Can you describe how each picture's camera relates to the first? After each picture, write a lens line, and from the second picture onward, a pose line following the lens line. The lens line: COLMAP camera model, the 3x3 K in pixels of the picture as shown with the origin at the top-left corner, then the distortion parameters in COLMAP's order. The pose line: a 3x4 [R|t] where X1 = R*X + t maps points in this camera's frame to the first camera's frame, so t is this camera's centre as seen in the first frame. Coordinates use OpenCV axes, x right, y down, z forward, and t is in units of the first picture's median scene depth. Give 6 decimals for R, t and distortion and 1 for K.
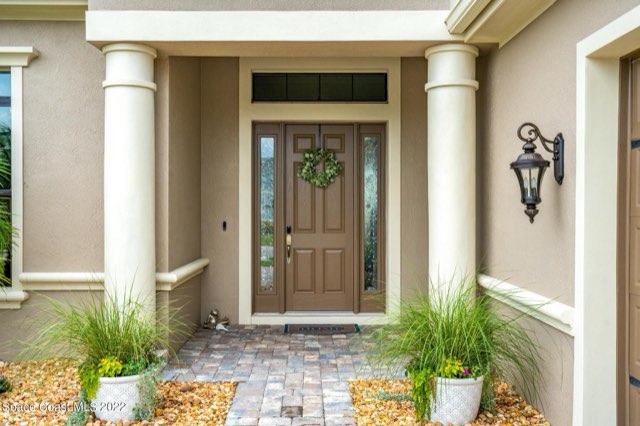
lens RADIAL K [[647.3, 0, 320.4], [0, 647.3, 213.1], [0, 0, 1]] dist [-0.009217, 0.000000]
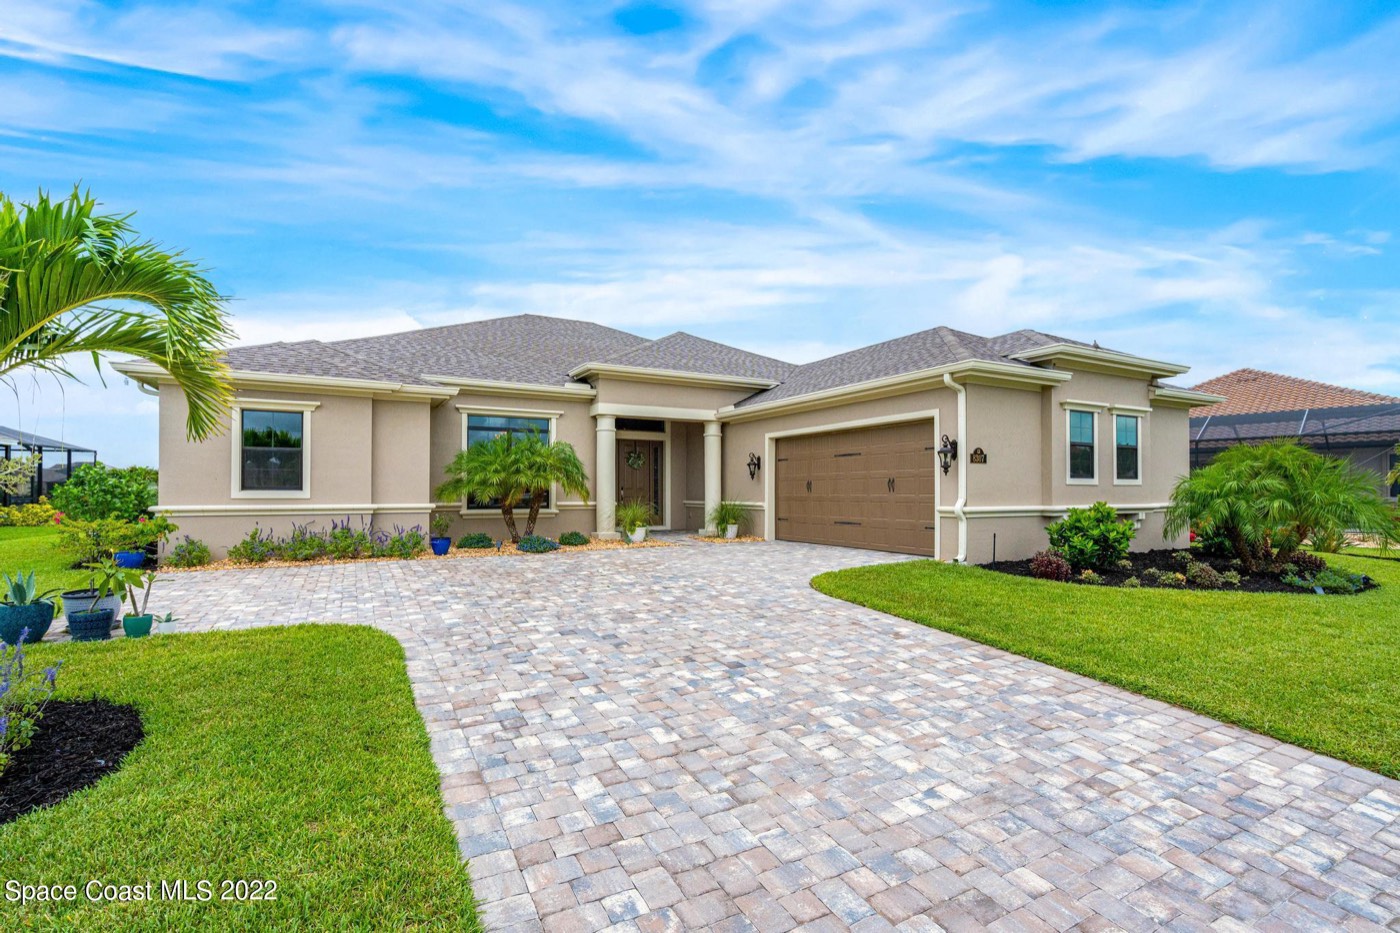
lens RADIAL K [[638.6, 0, 700.1], [0, 638.6, 474.8], [0, 0, 1]] dist [-0.000927, 0.000075]
pose [[0.898216, 0.013825, 0.439337, -1.495152], [0.001295, 0.999418, -0.034096, 0.104146], [-0.439552, 0.031194, 0.897675, -2.068347]]
